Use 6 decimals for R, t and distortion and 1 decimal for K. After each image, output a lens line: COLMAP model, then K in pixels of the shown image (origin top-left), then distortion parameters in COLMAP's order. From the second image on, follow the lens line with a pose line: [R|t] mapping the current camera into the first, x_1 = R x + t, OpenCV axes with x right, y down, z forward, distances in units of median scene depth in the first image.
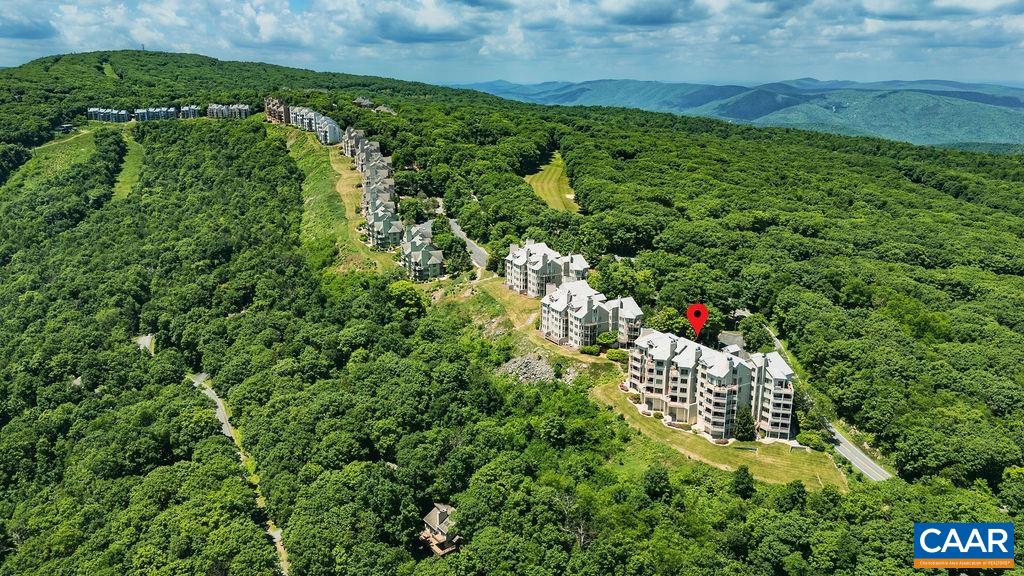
lens RADIAL K [[752.6, 0, 513.6], [0, 752.6, 287.9], [0, 0, 1]] dist [0.058529, -0.052783]
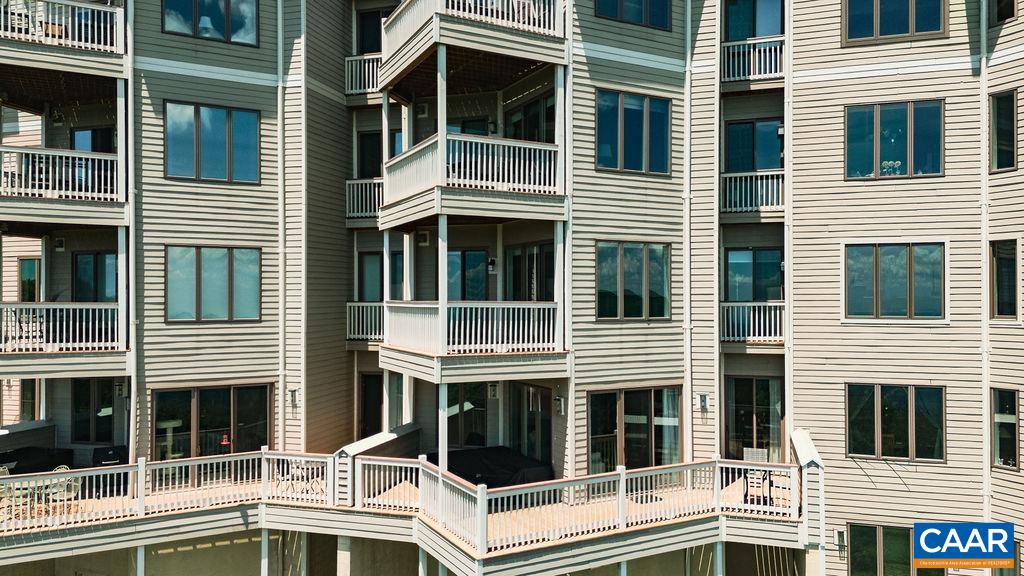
lens RADIAL K [[752.6, 0, 511.9], [0, 752.6, 290.2], [0, 0, 1]] dist [0.058529, -0.052783]
pose [[0.753041, 0.007465, 0.657931, 0.167687], [0.183365, 0.957941, -0.220742, 0.145377], [-0.631907, 0.286869, 0.720000, 0.933362]]
